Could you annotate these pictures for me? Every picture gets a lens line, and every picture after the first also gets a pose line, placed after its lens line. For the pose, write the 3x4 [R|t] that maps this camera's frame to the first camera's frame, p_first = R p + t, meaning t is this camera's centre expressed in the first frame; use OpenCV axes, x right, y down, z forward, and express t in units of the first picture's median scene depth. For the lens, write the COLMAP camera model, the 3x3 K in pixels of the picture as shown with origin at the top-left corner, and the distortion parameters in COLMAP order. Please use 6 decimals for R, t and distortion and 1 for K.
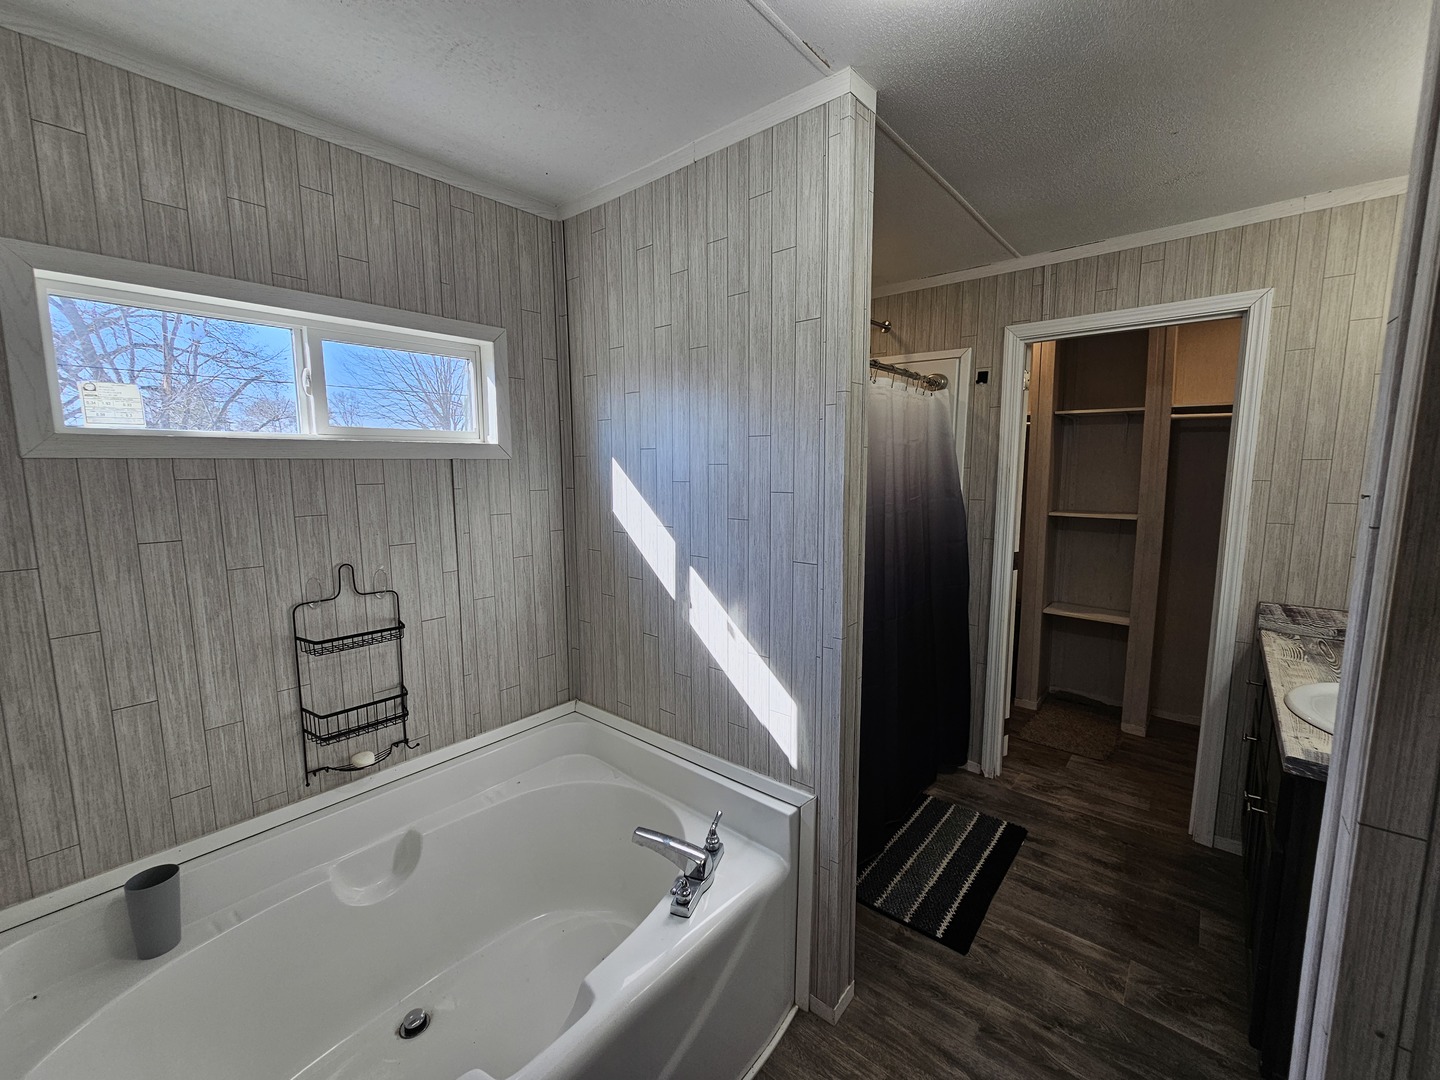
lens RADIAL K [[590.6, 0, 717.8], [0, 590.6, 534.4], [0, 0, 1]] dist [0.001229, 0.001508]
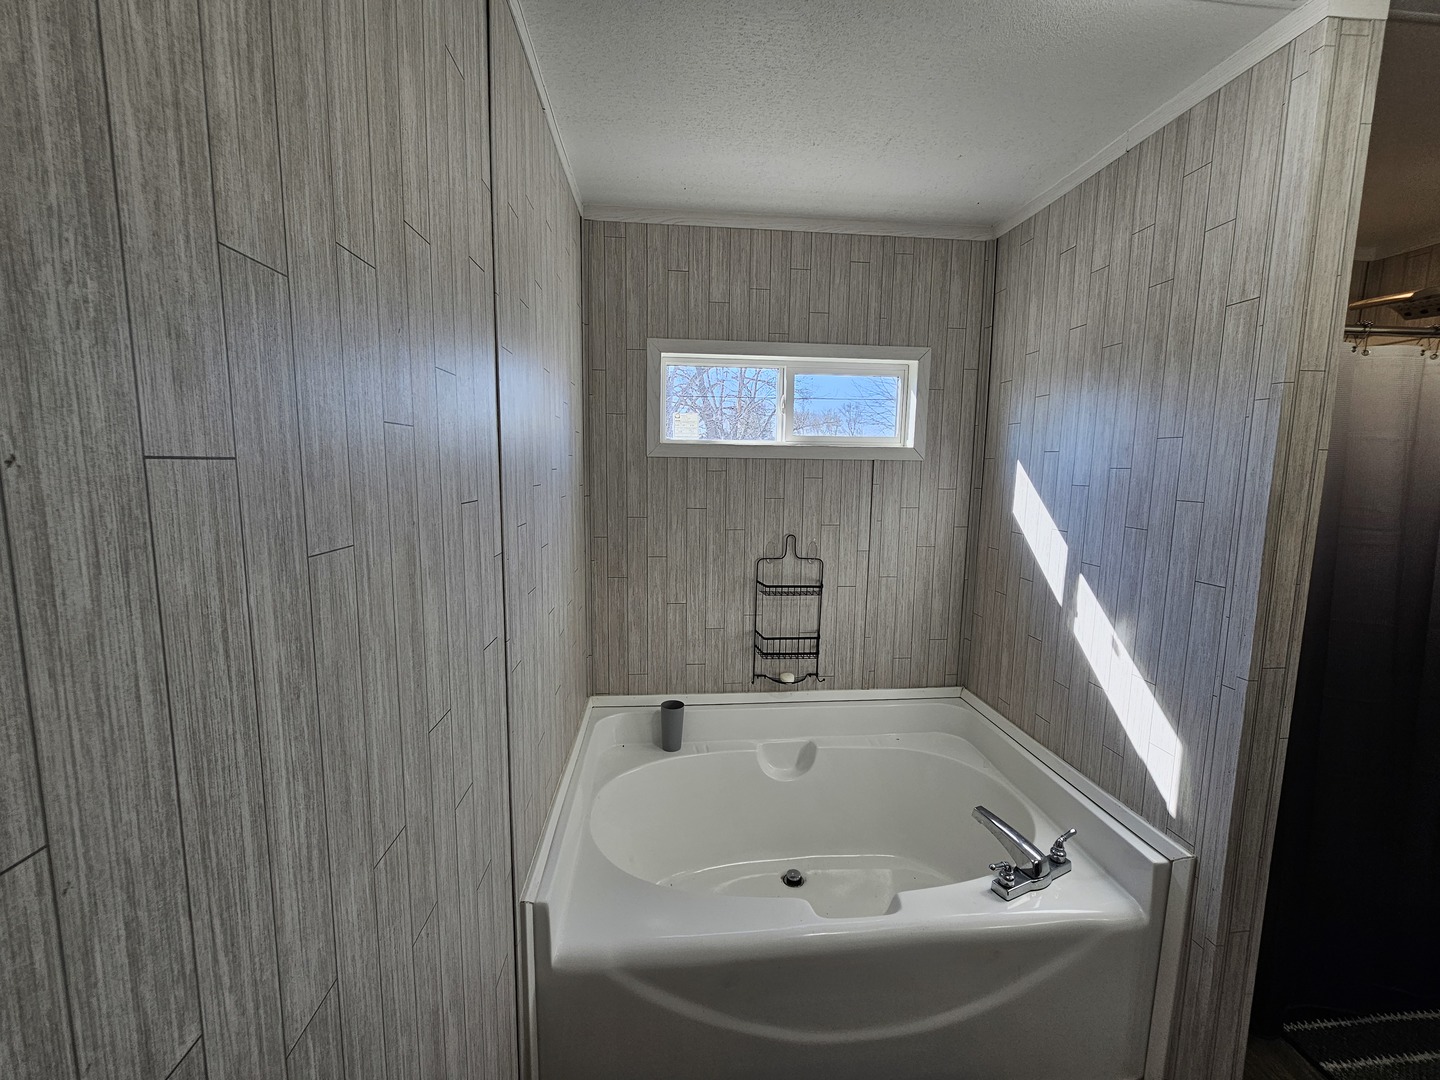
lens RADIAL K [[590.6, 0, 715.0], [0, 590.6, 531.6], [0, 0, 1]] dist [0.001229, 0.001508]
pose [[0.709444, 0.096064, -0.698184, 0.214110], [-0.102453, 0.994201, 0.032688, 0.016551], [0.697275, 0.048340, 0.715172, -0.117134]]
